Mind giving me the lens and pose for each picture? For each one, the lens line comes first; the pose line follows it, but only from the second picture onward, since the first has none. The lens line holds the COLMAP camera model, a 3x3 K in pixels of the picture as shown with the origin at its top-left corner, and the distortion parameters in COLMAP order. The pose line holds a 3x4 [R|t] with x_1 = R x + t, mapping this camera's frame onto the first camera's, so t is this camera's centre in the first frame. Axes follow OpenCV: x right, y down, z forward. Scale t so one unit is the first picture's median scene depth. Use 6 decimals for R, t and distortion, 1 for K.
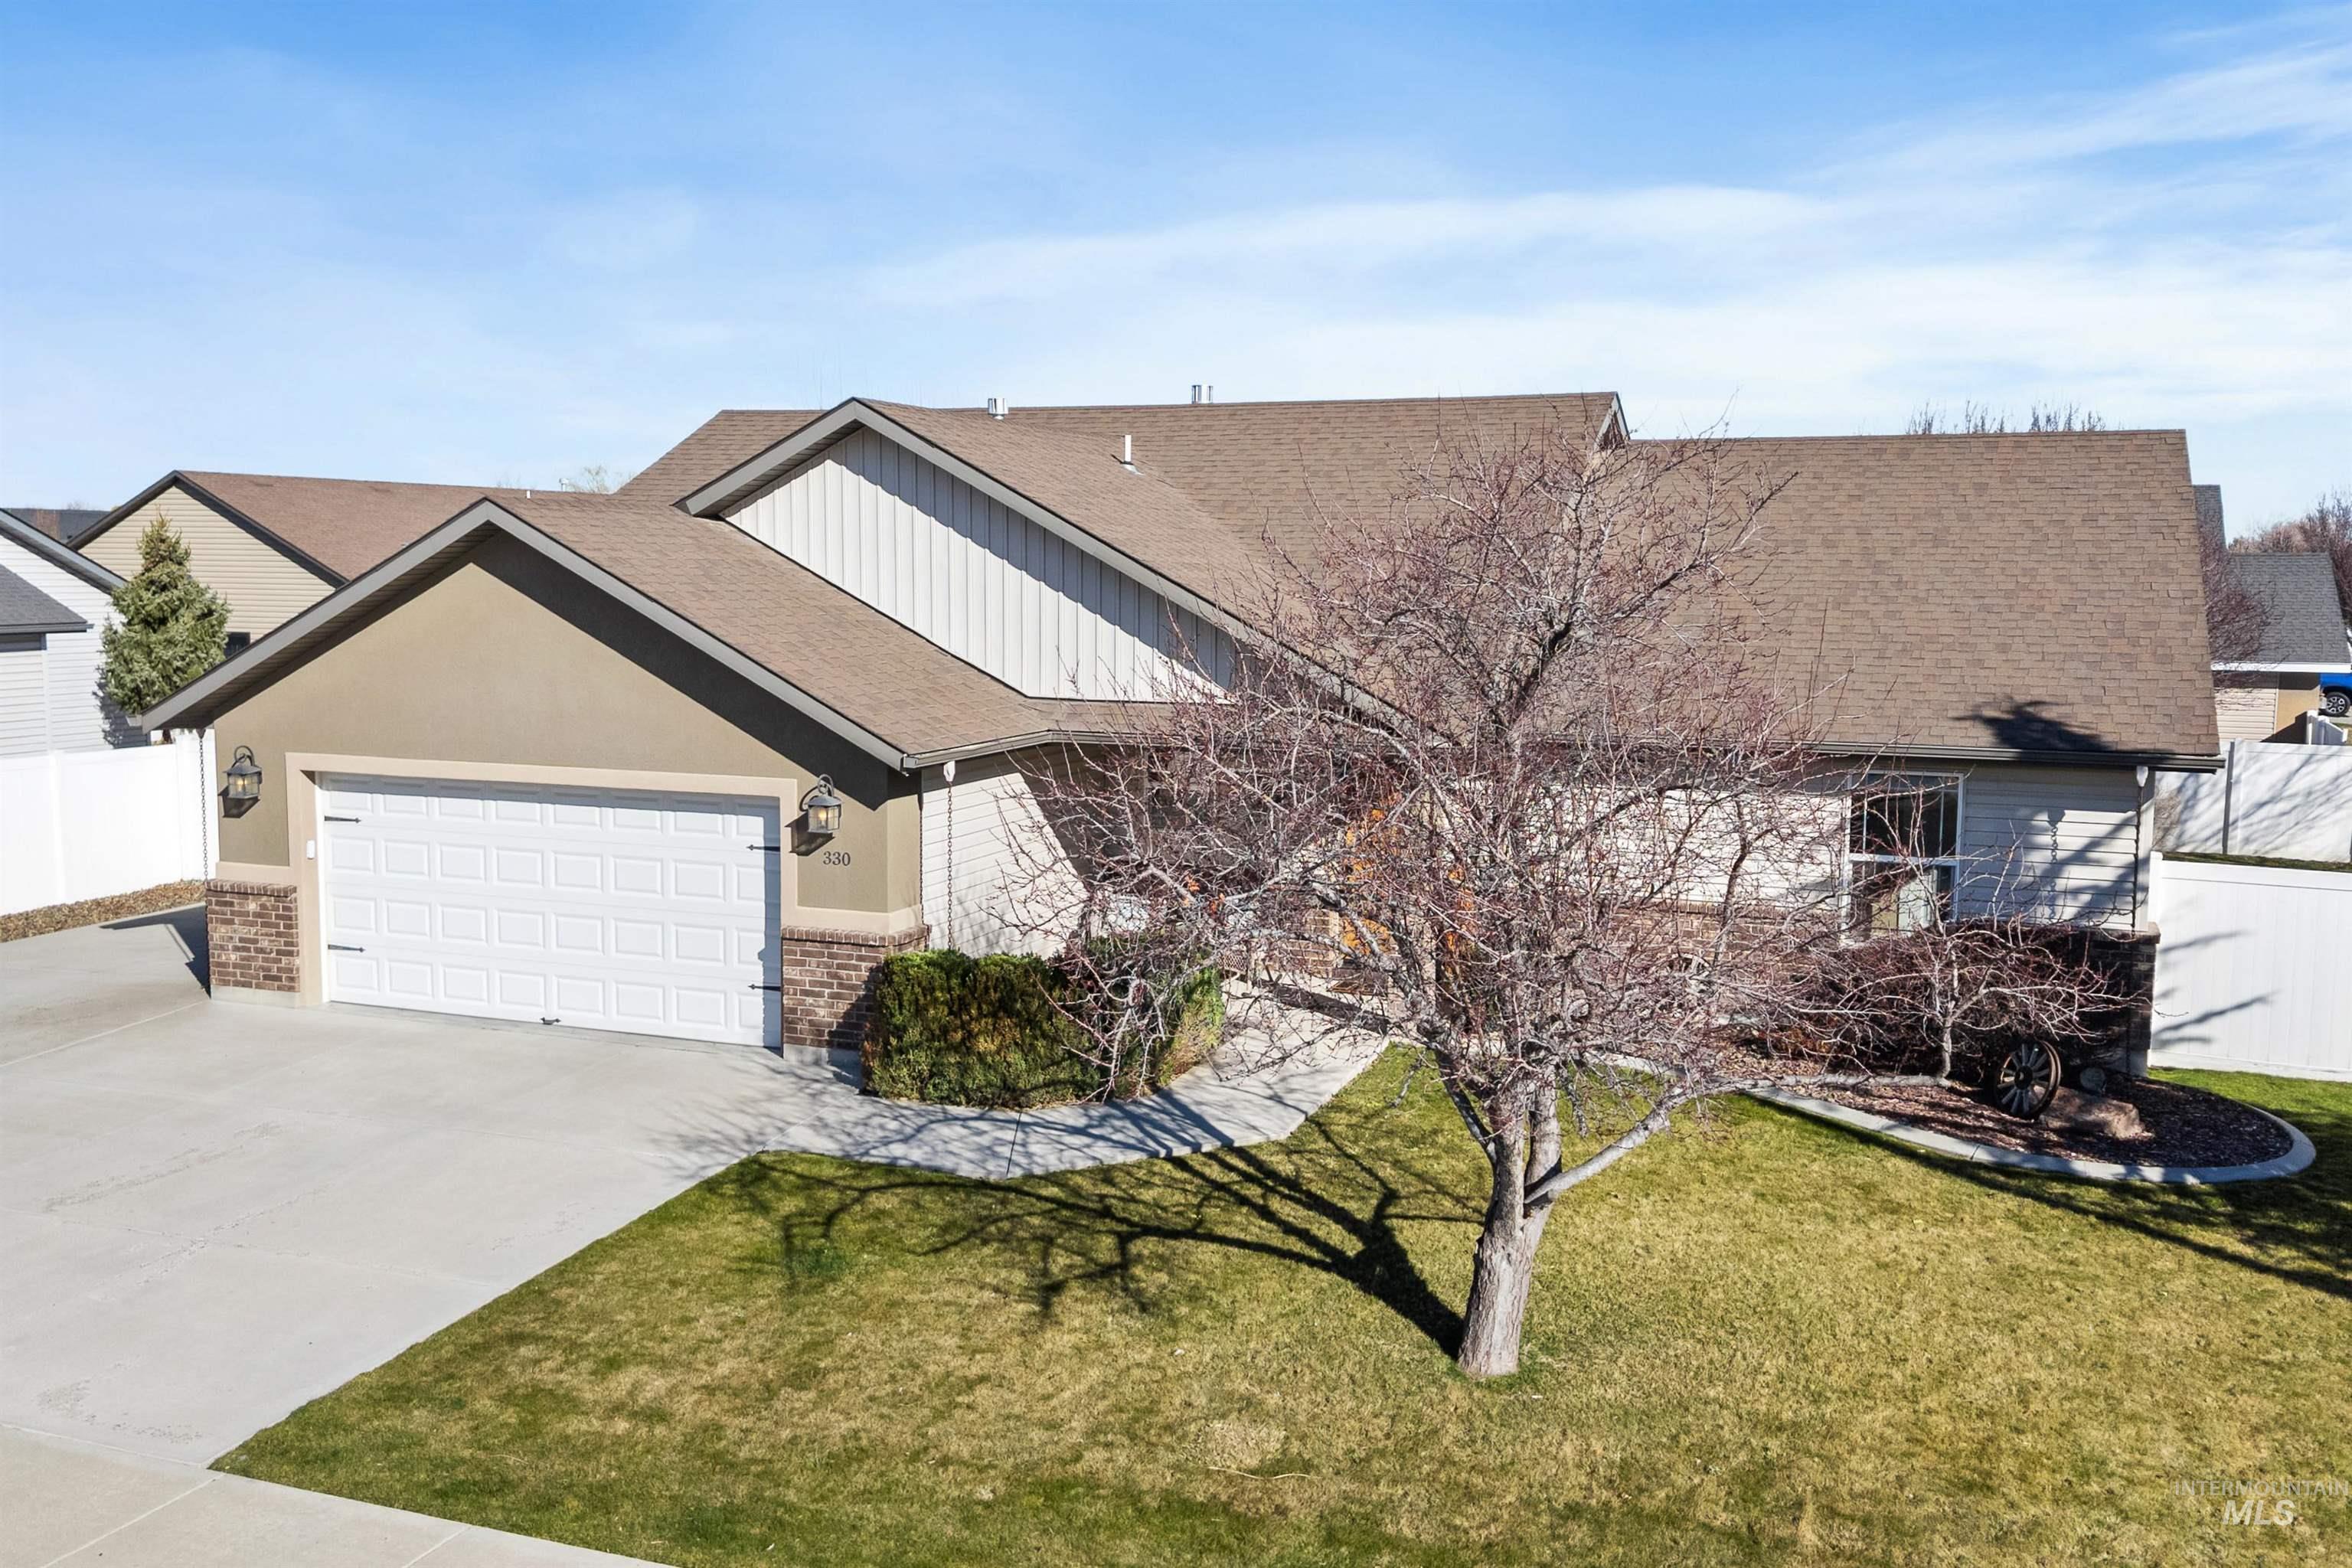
lens RADIAL K [[2080.9, 0, 1176.0], [0, 2080.9, 784.0], [0, 0, 1]] dist [0.007629, -0.006207]
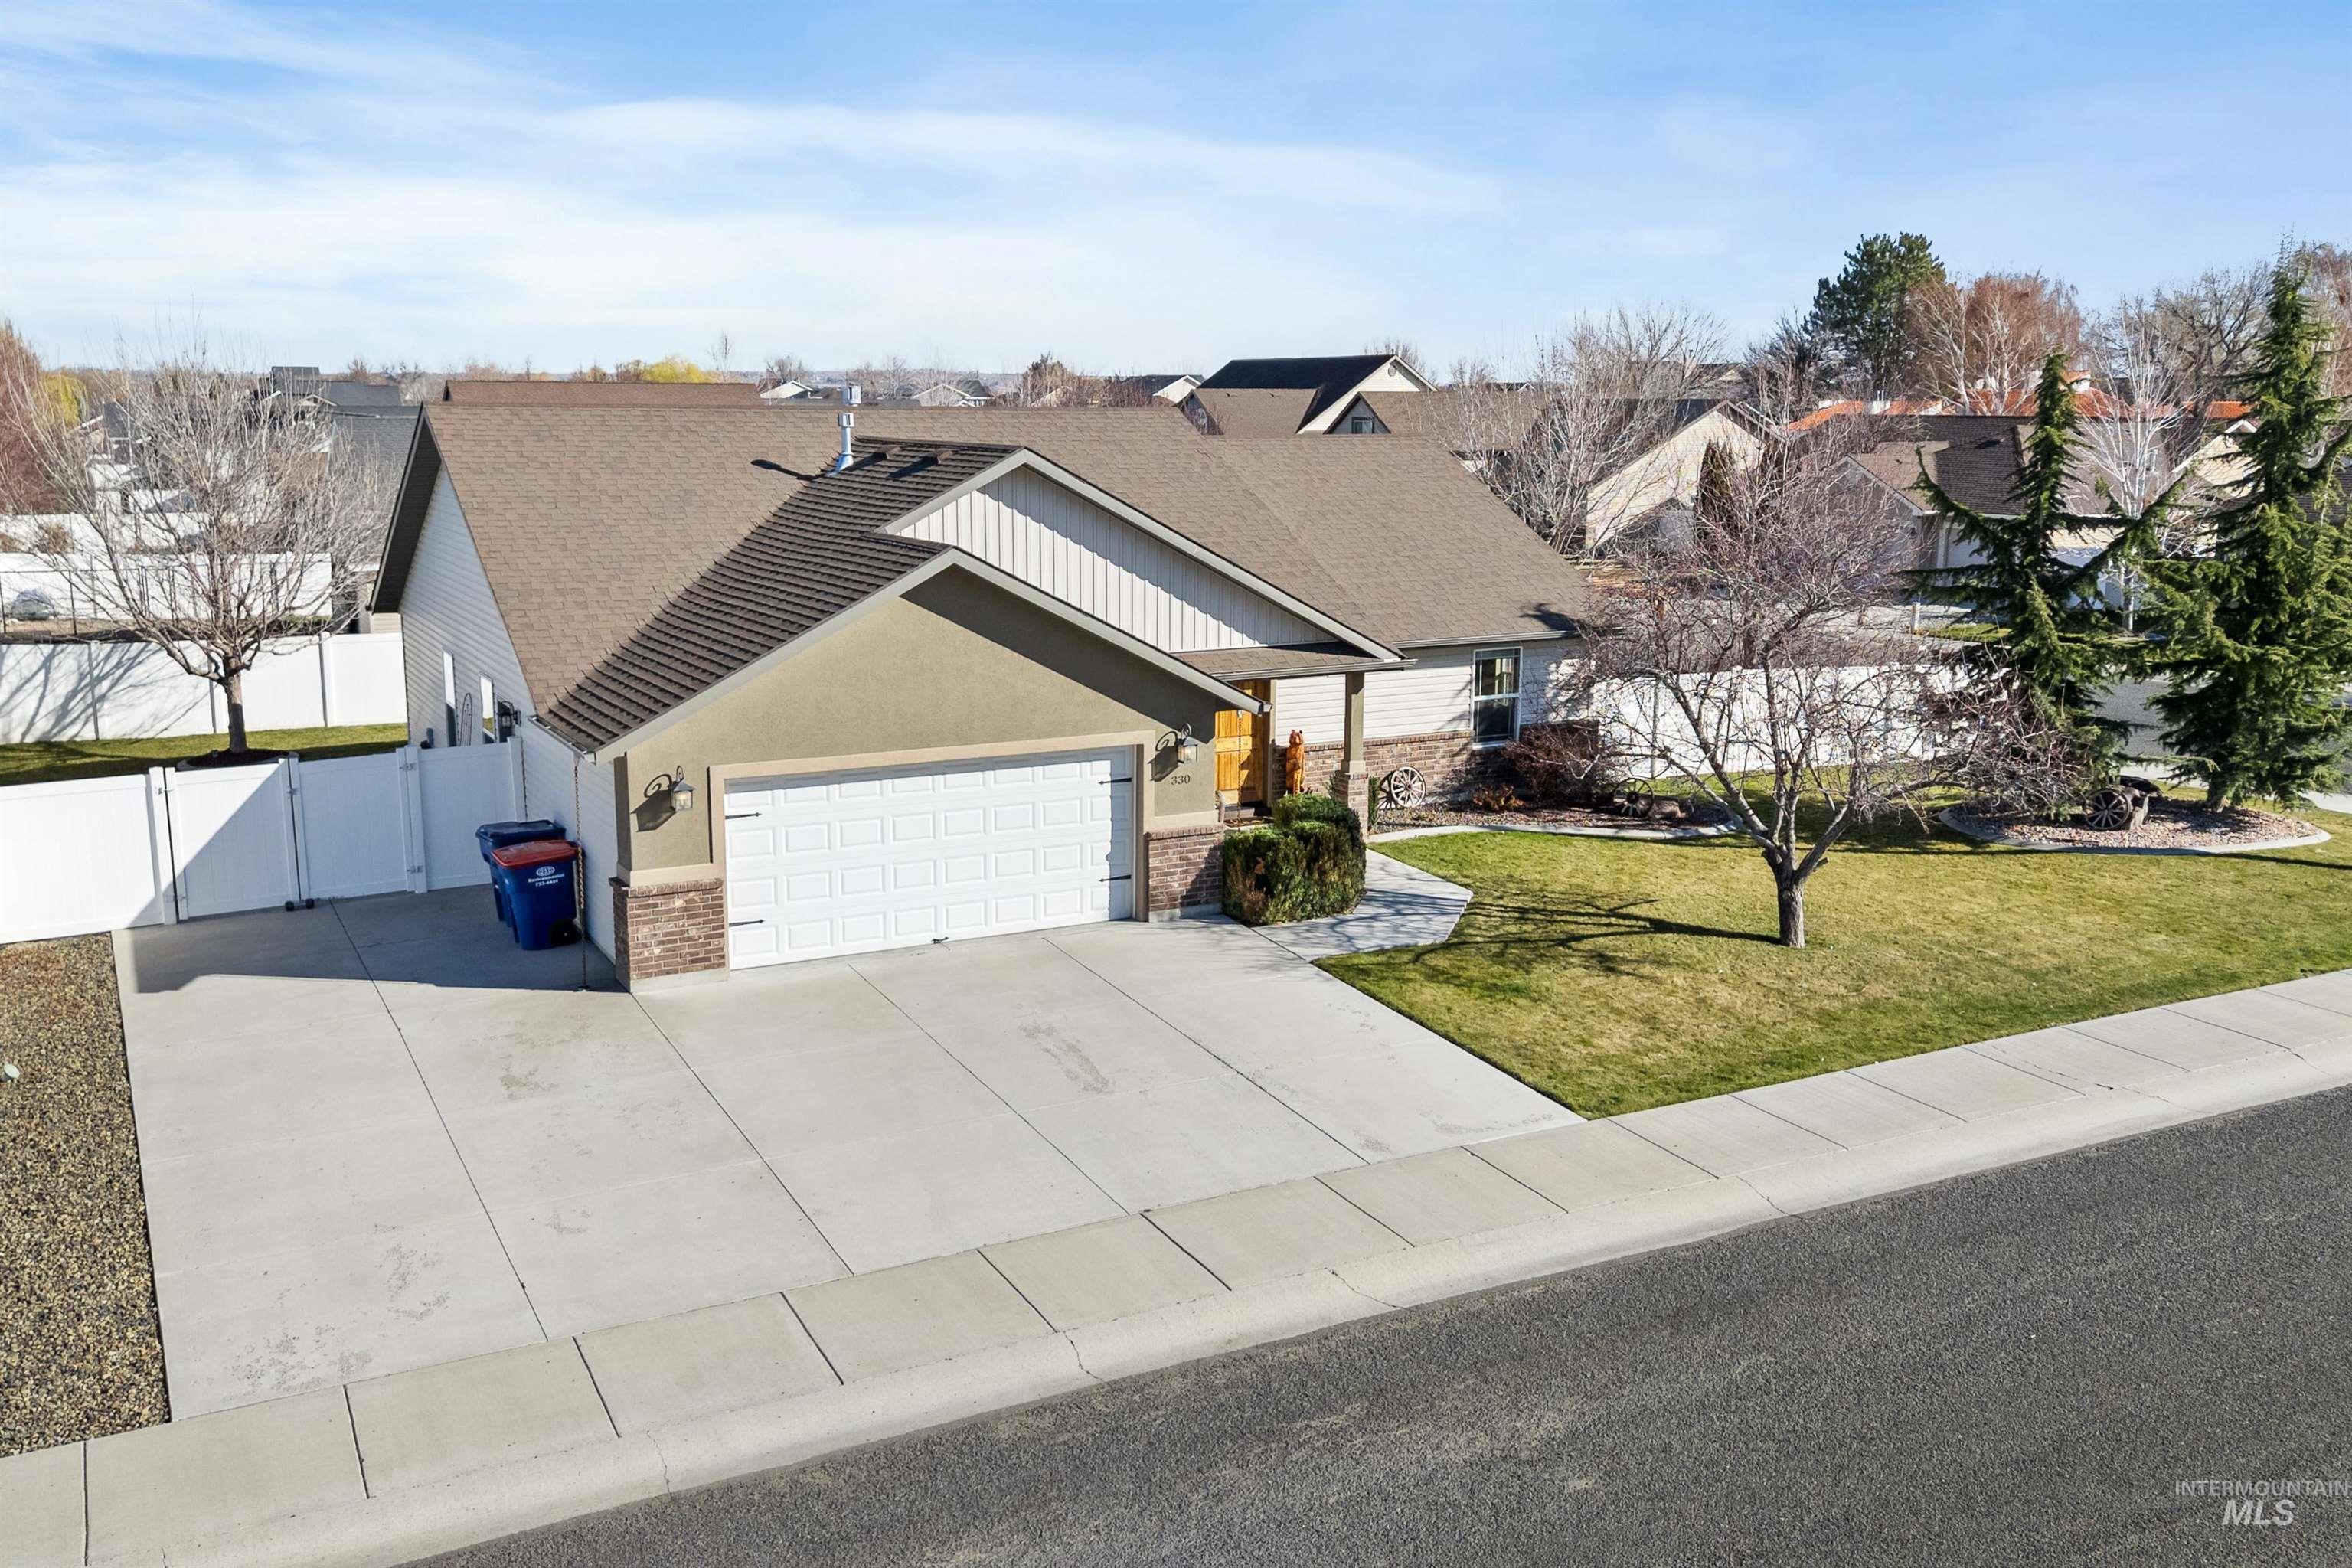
lens RADIAL K [[2080.9, 0, 1176.0], [0, 2080.9, 784.0], [0, 0, 1]] dist [0.007629, -0.006207]
pose [[0.647785, -0.147626, 0.747382, -1.415465], [0.082938, 0.988880, 0.123442, -0.160257], [-0.757295, -0.017978, 0.652826, 0.045628]]
